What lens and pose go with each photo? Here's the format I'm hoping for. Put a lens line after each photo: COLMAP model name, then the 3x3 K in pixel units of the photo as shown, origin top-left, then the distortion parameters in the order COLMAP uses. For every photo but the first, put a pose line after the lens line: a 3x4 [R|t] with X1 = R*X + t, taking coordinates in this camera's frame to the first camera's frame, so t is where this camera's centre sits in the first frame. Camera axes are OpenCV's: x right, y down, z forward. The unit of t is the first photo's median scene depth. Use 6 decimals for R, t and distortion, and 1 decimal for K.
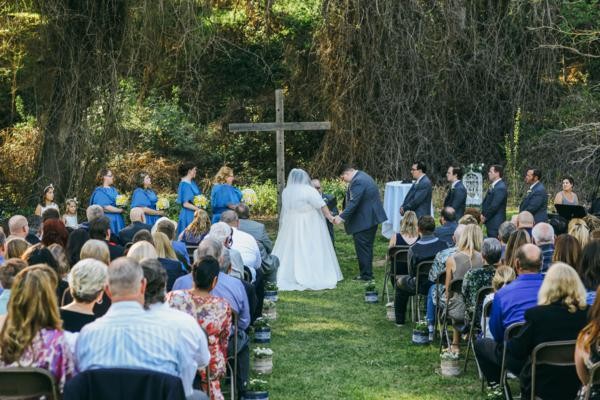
lens RADIAL K [[1433.7, 0, 300.0], [0, 1433.7, 199.8], [0, 0, 1]] dist [-0.054961, 0.000000]
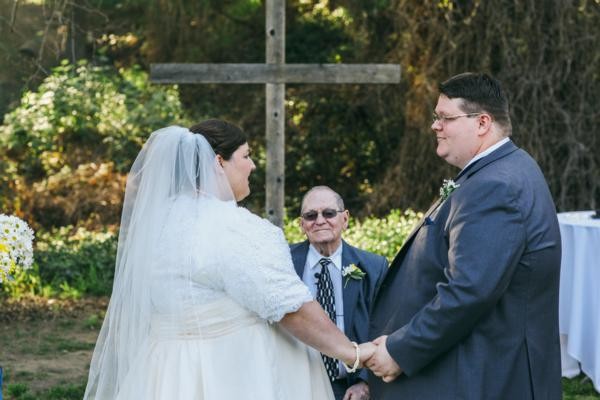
lens RADIAL K [[1433.7, 0, 300.1], [0, 1433.7, 200.3], [0, 0, 1]] dist [-0.054961, 0.000000]
pose [[0.997559, 0.022604, -0.066071, 0.015247], [-0.024603, 0.999259, -0.029604, -0.002243], [0.065353, 0.031158, 0.997376, 0.436811]]
